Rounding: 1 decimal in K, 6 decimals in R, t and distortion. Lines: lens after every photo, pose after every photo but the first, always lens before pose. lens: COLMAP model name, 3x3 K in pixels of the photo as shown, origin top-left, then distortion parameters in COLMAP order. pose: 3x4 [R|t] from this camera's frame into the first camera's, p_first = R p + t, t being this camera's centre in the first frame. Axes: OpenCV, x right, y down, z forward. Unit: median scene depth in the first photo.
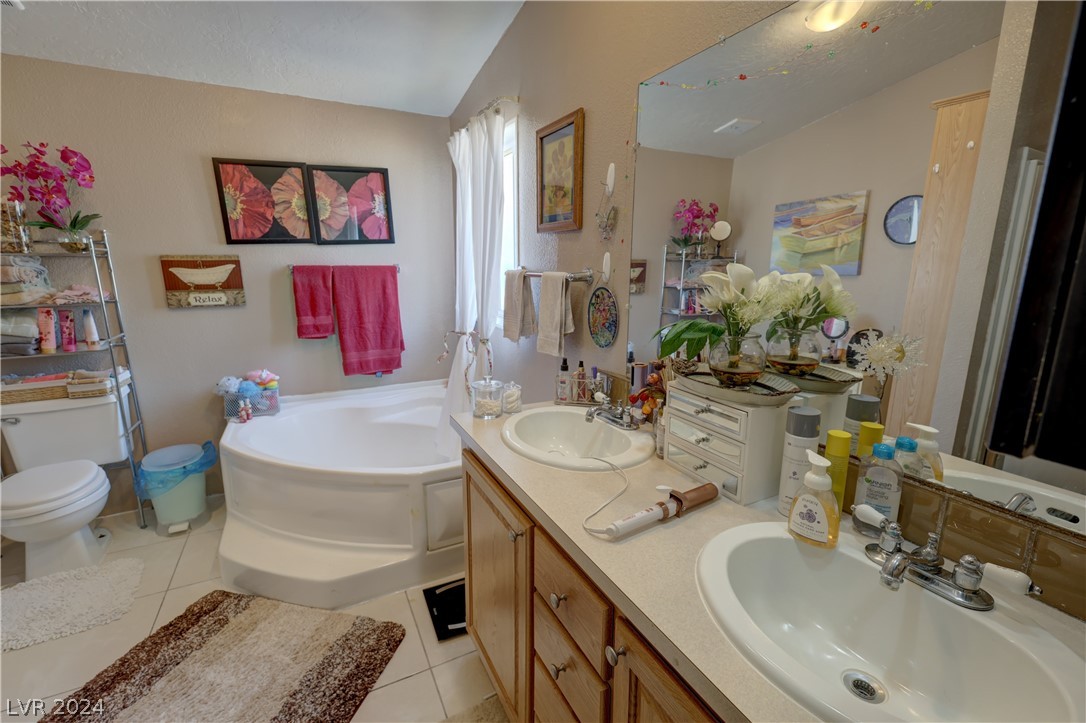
lens RADIAL K [[479.1, 0, 544.0], [0, 479.1, 359.2], [0, 0, 1]] dist [0.004195, 0.000316]
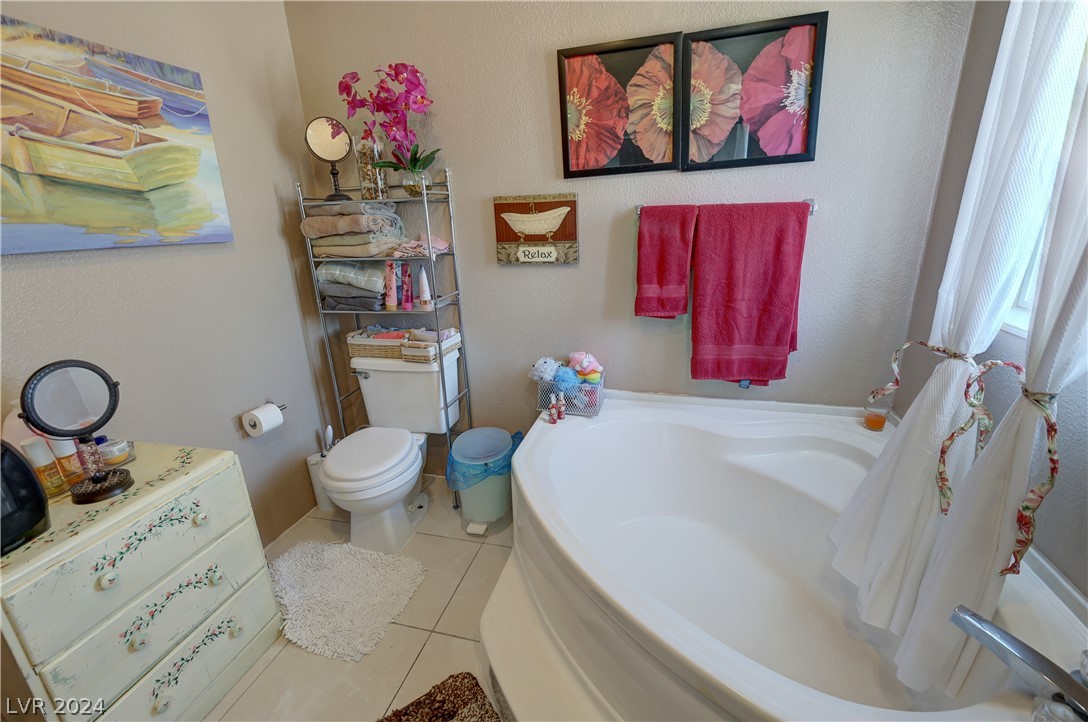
lens RADIAL K [[480.0, 0, 543.7], [0, 480.0, 356.9], [0, 0, 1]] dist [0.004195, 0.000316]
pose [[0.743790, 0.178793, -0.644057, -0.168453], [-0.103730, 0.982763, 0.153026, -0.082625], [0.660315, -0.047011, 0.749516, 0.426289]]
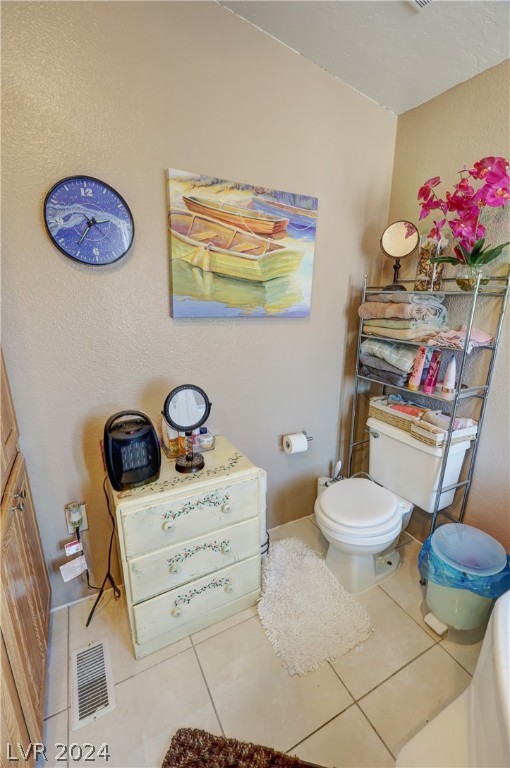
lens RADIAL K [[338.8, 0, 252.1], [0, 338.8, 383.2], [0, 0, 1]] dist [0.004195, 0.000316]
pose [[0.017845, 0.271602, -0.962244, -0.288852], [-0.211748, 0.941594, 0.261846, -0.122311], [0.977161, 0.199081, 0.074314, 0.522356]]
